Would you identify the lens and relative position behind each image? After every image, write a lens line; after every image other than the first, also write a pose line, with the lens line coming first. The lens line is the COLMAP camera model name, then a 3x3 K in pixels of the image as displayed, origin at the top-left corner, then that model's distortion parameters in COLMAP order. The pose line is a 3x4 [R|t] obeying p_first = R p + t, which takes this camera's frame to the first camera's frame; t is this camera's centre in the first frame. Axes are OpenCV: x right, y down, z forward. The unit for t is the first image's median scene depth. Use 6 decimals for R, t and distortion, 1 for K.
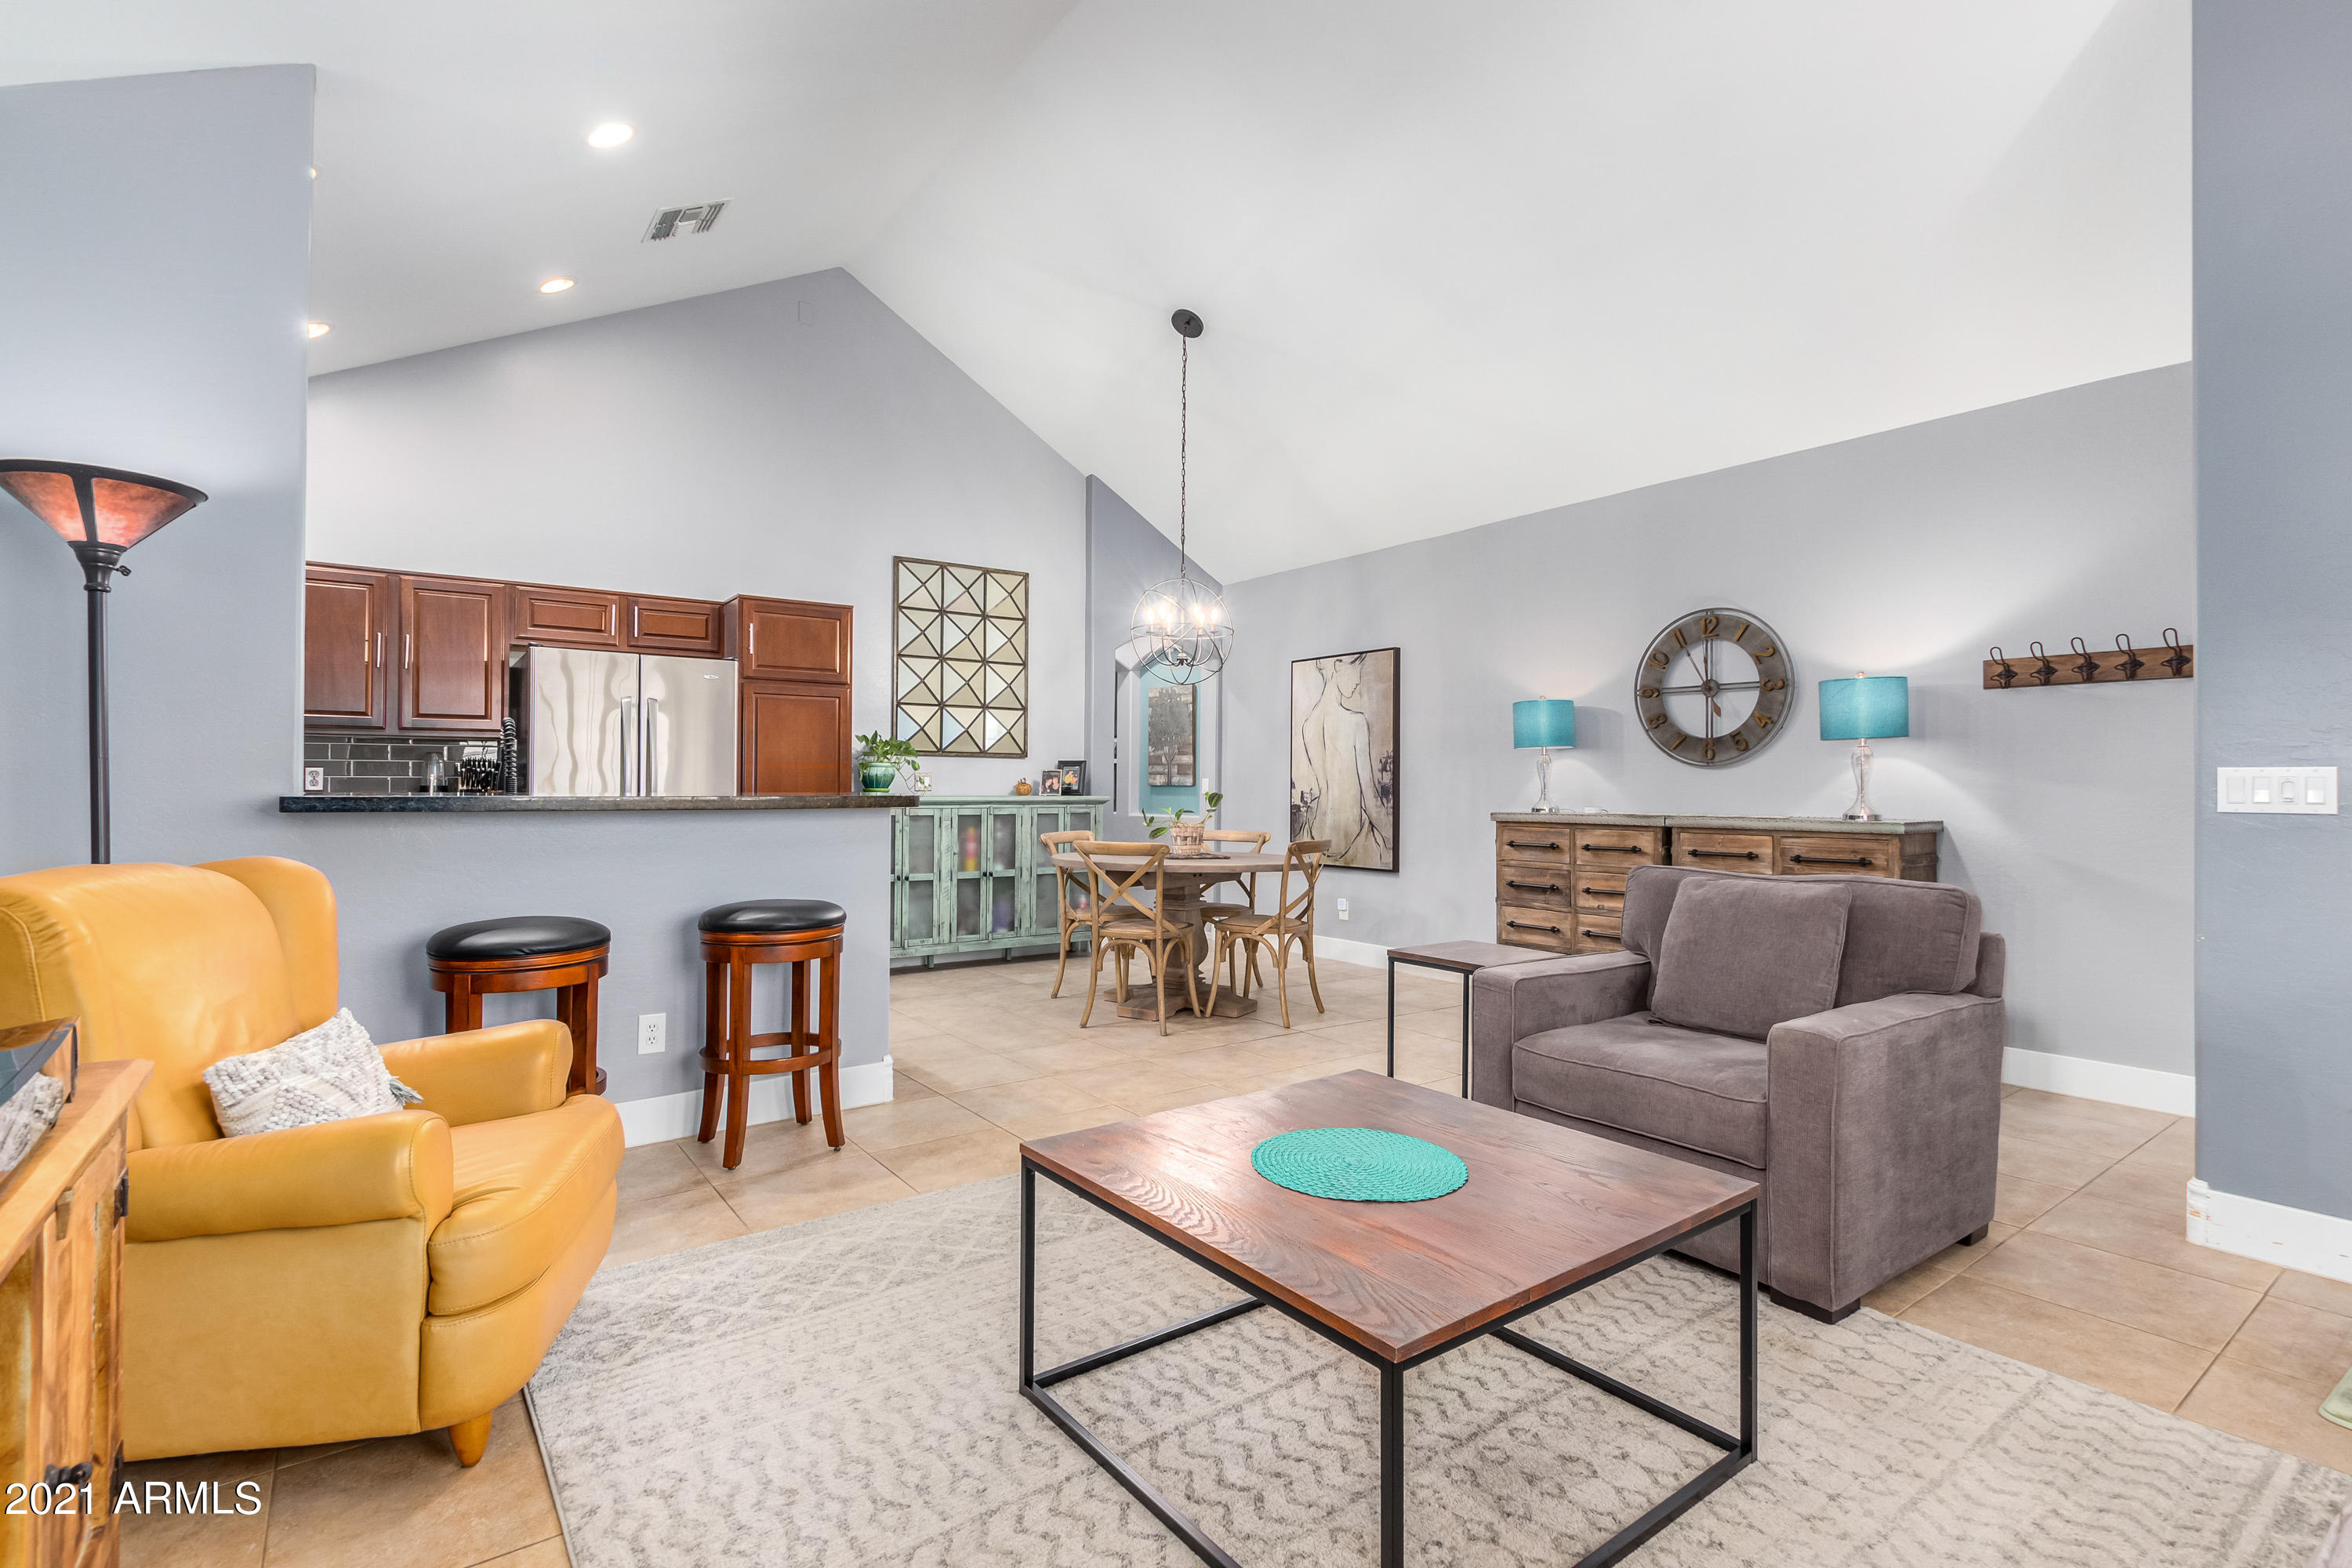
lens RADIAL K [[1069.4, 0, 1153.3], [0, 1069.4, 764.4], [0, 0, 1]] dist [0.002671, -0.000885]
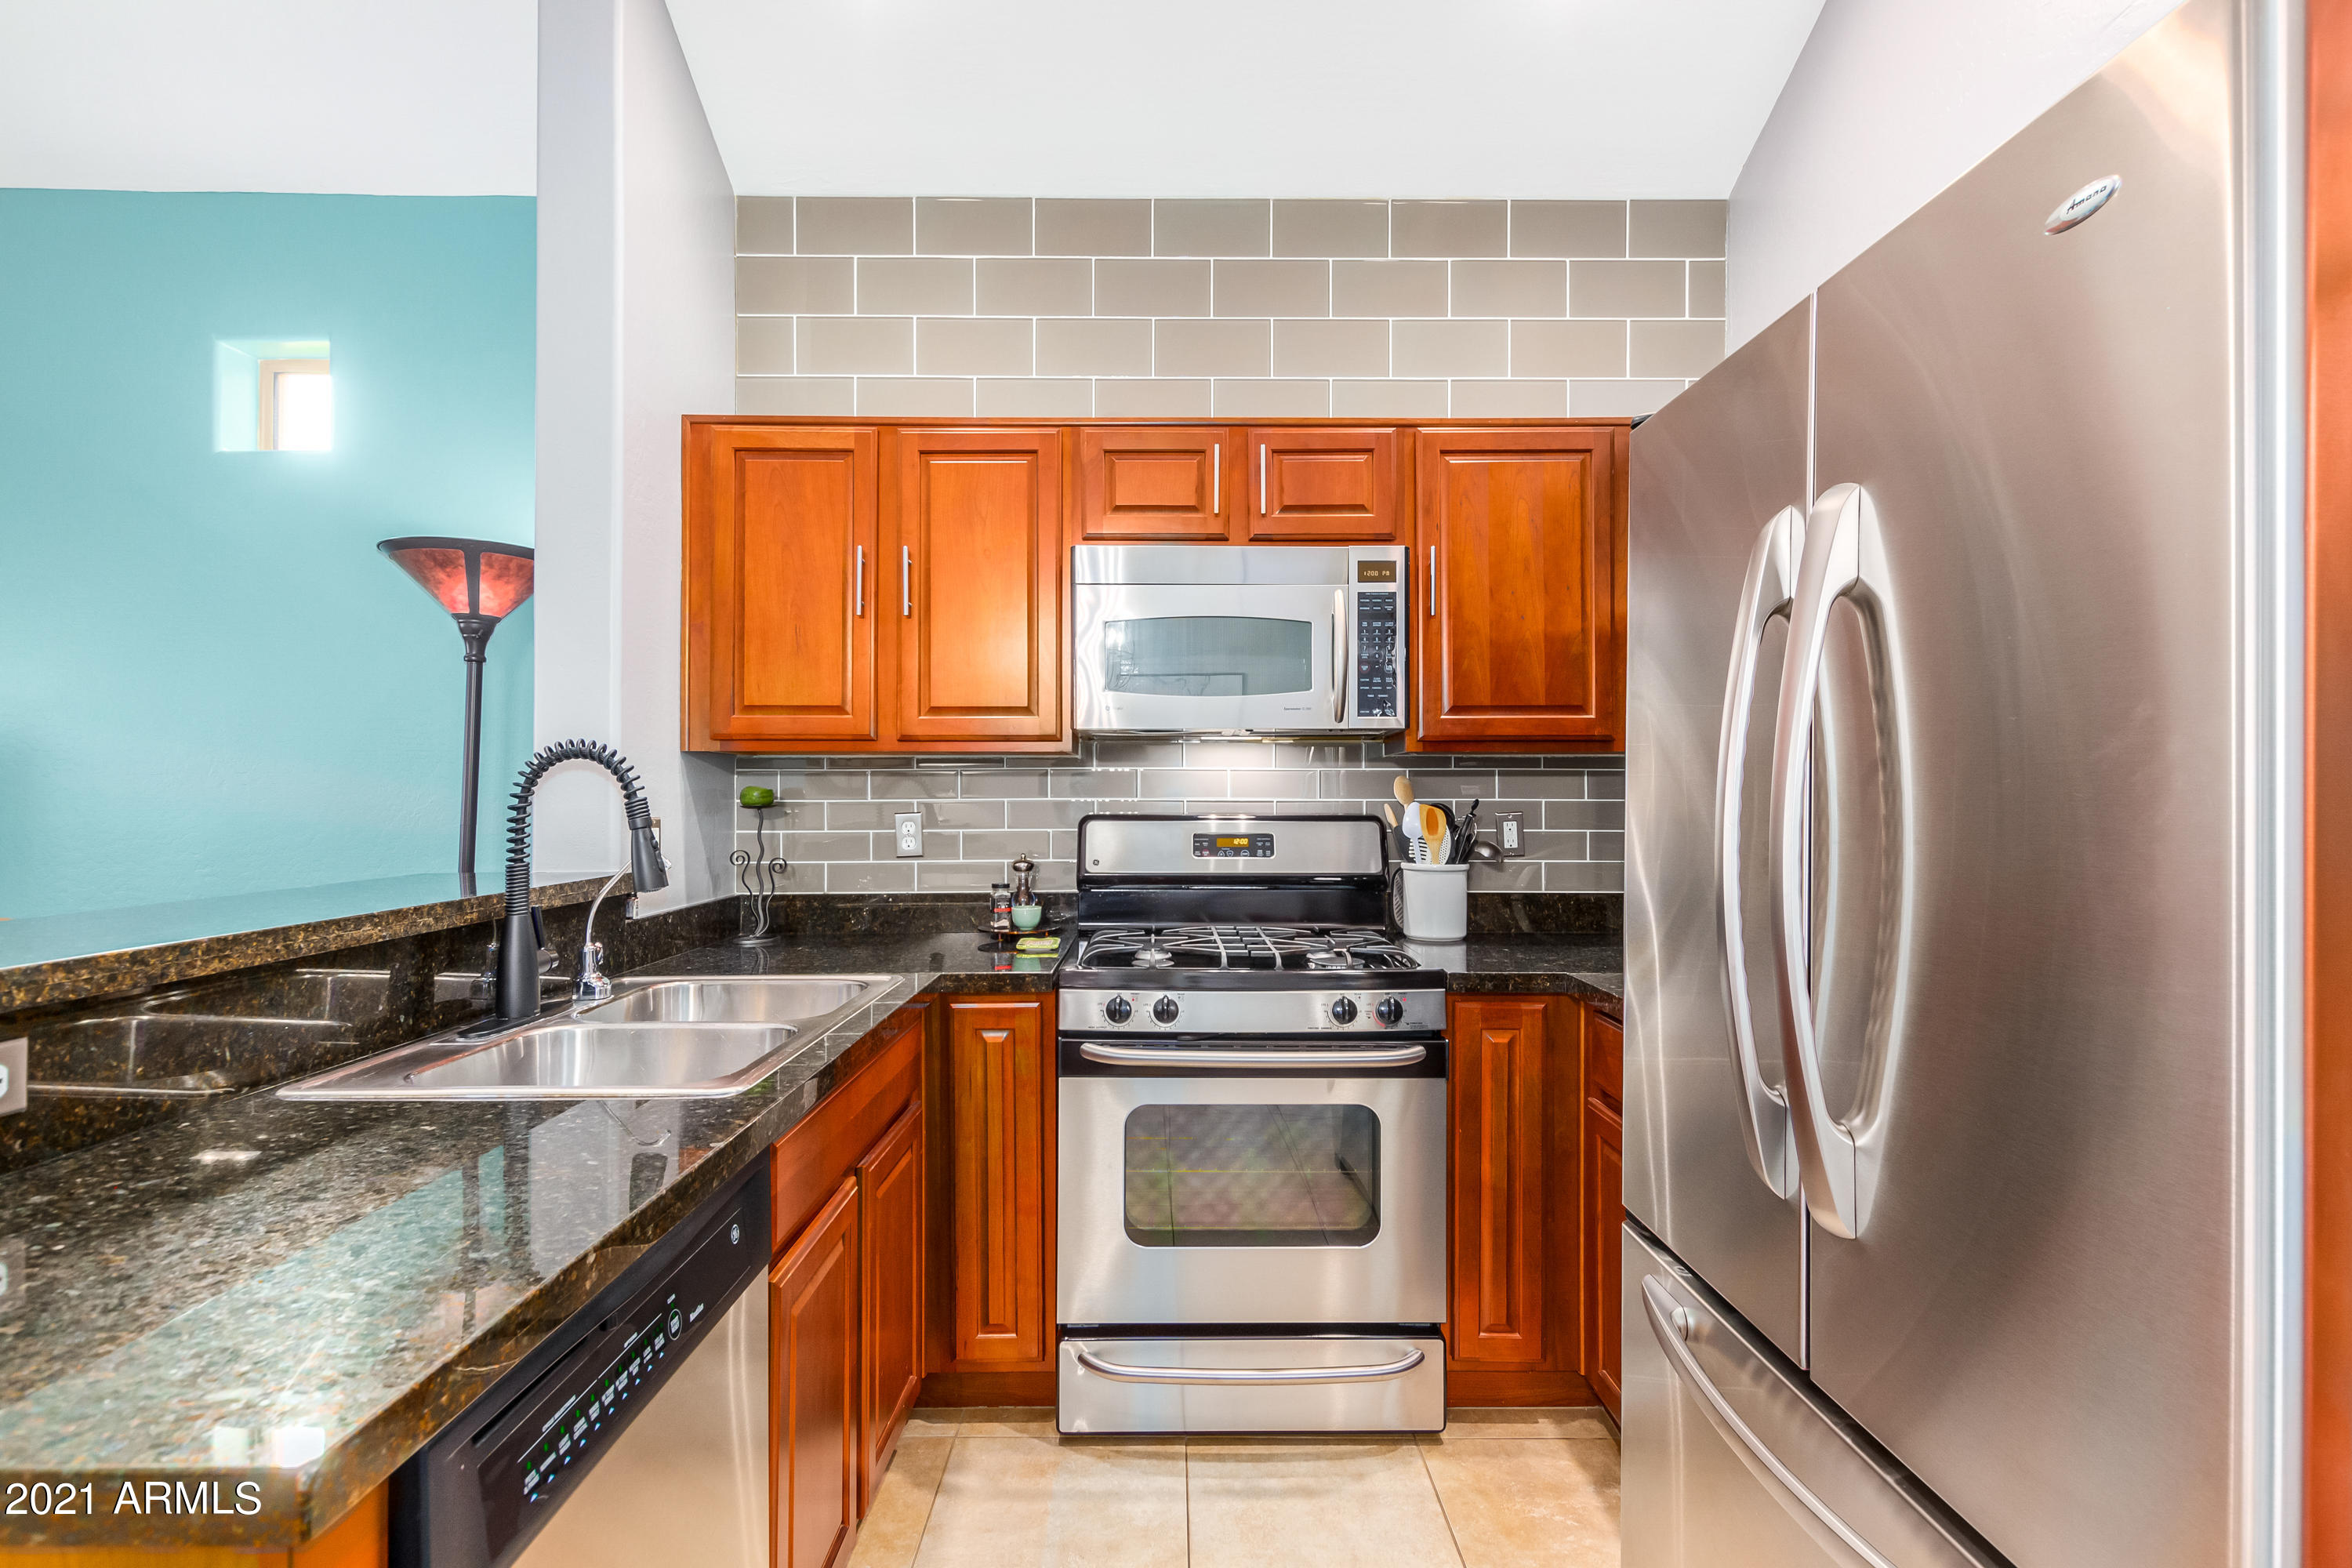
lens RADIAL K [[1120.1, 0, 1160.0], [0, 1120.1, 783.0], [0, 0, 1]] dist [0.010195, -0.001334]
pose [[-0.582860, -0.010605, -0.812503, -0.212811], [0.014020, 0.999635, -0.023105, -0.005382], [0.812452, -0.024858, -0.582499, 0.916067]]
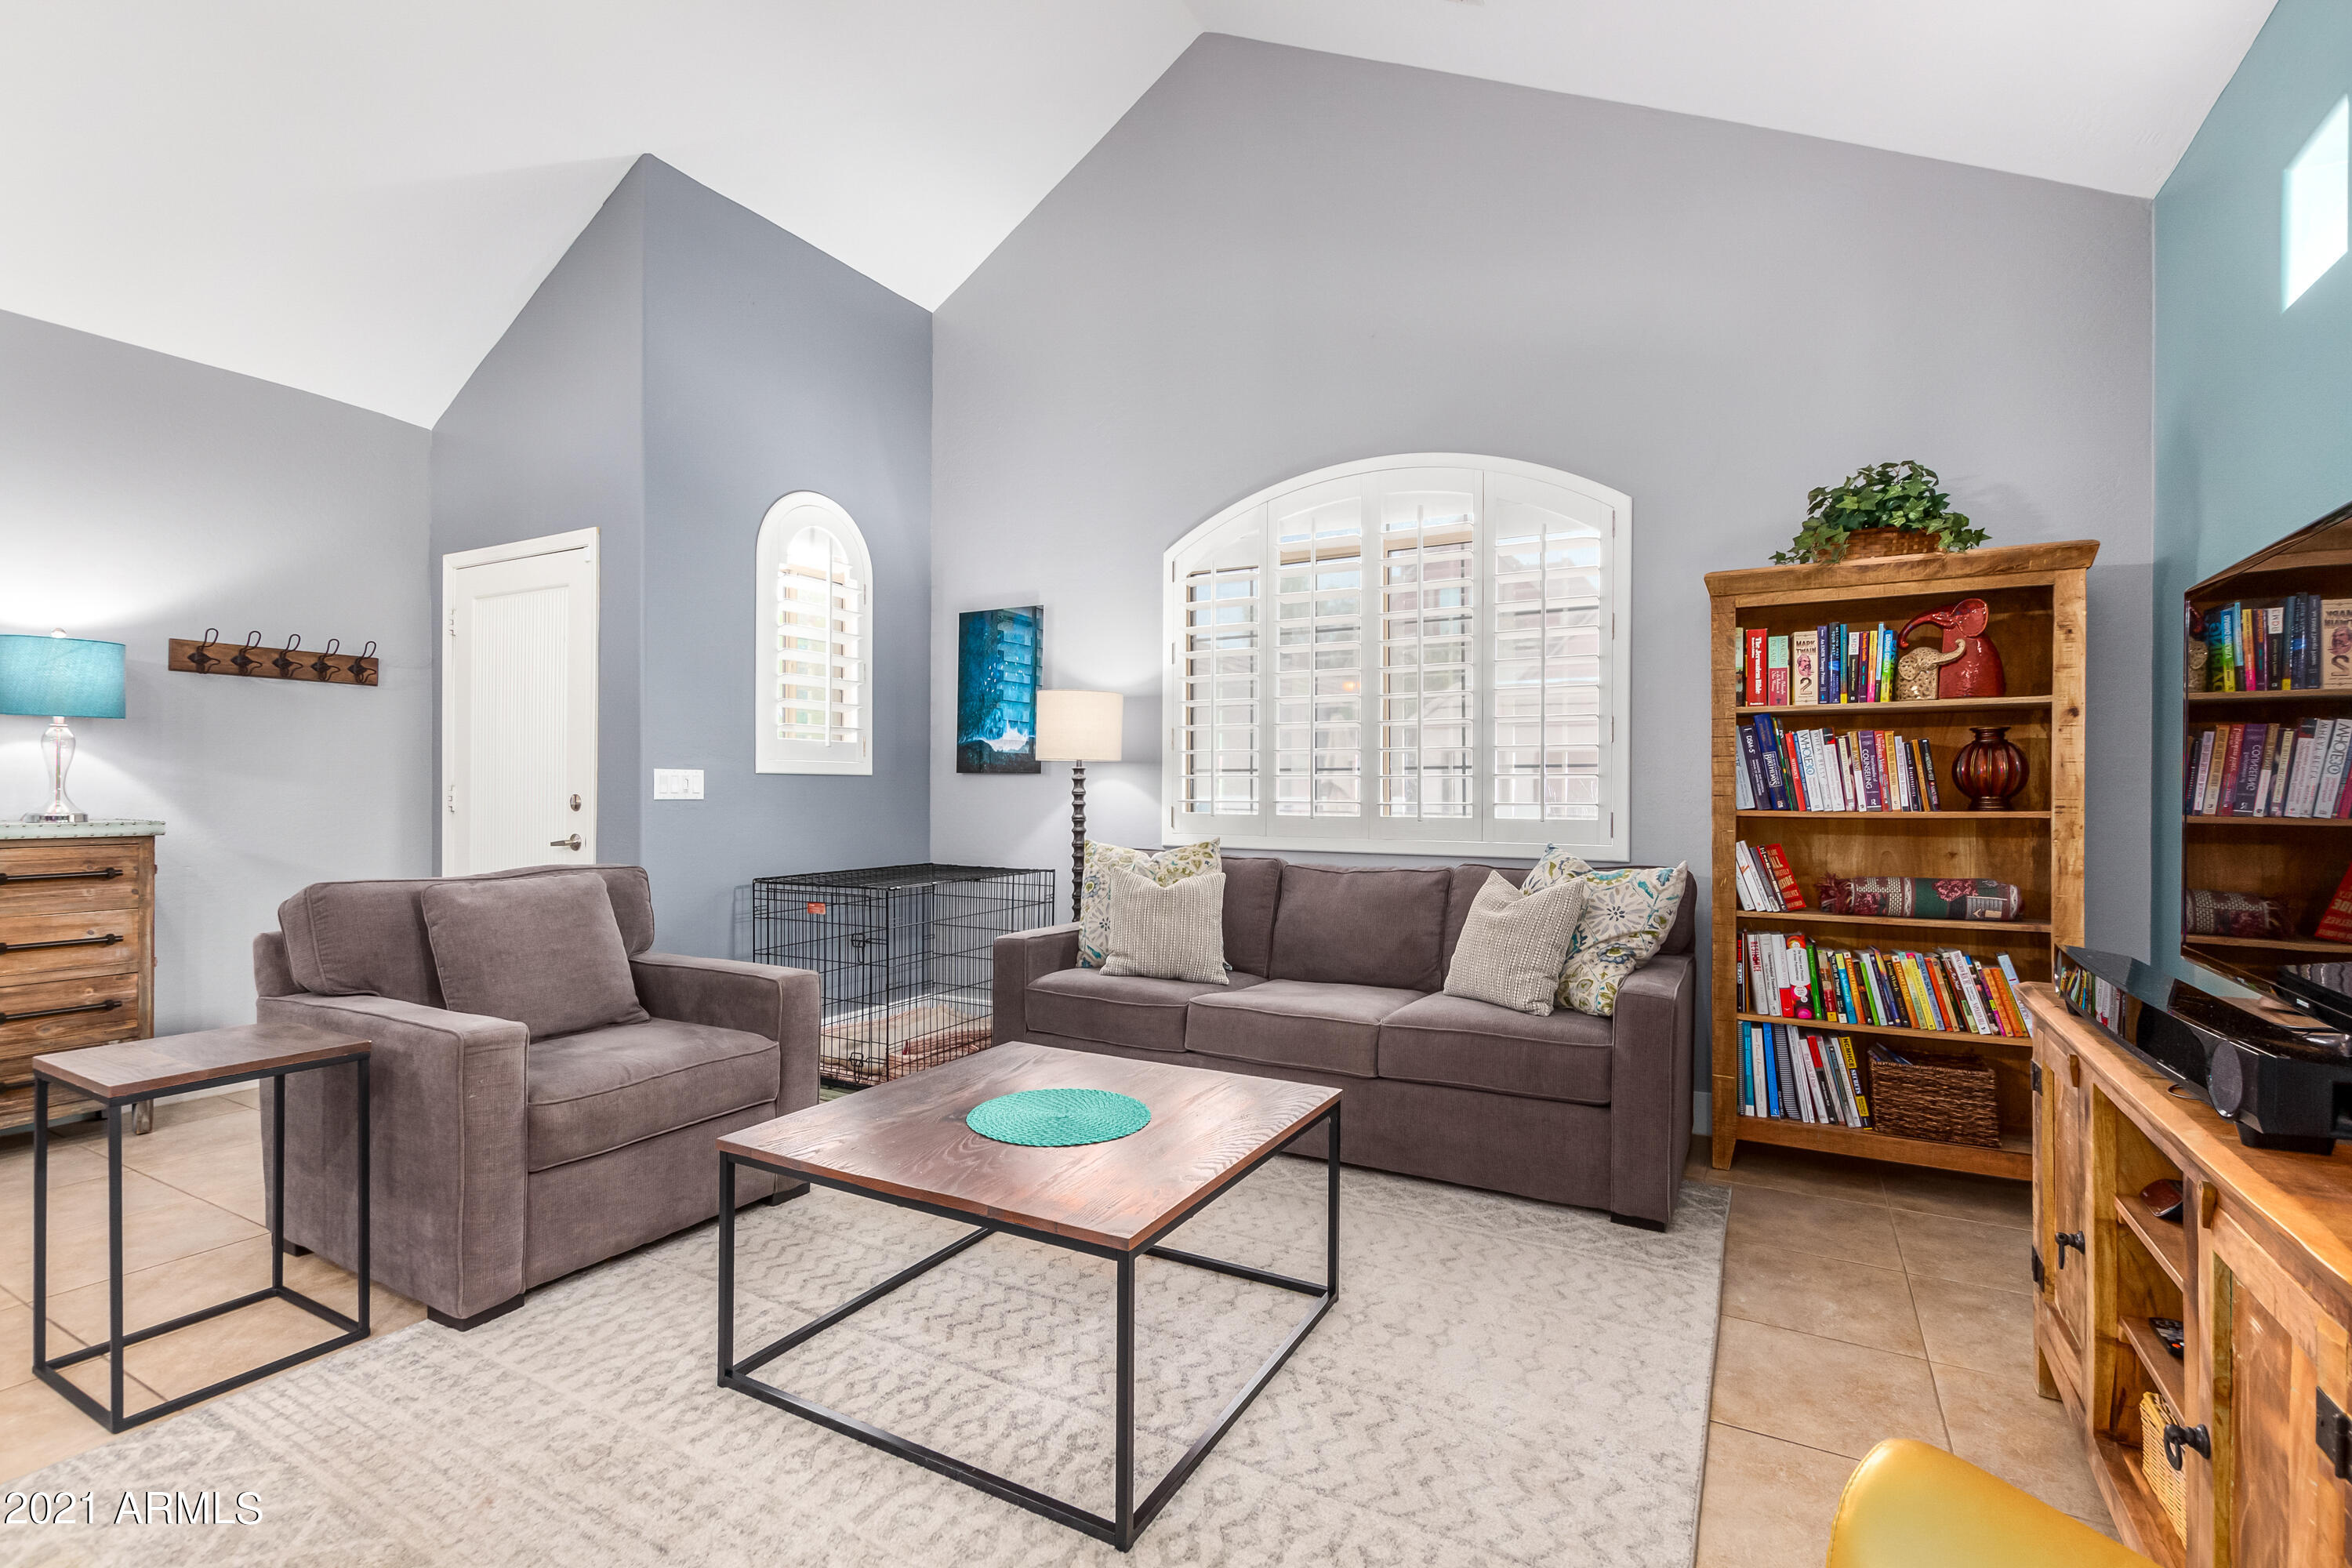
lens RADIAL K [[1069.4, 0, 1182.8], [0, 1069.4, 791.7], [0, 0, 1]] dist [0.002671, -0.000885]
pose [[-0.421142, -0.010289, 0.906936, -0.293330], [-0.025288, 0.999680, -0.000401, 0.007606], [-0.906642, -0.023103, -0.421267, 0.448542]]
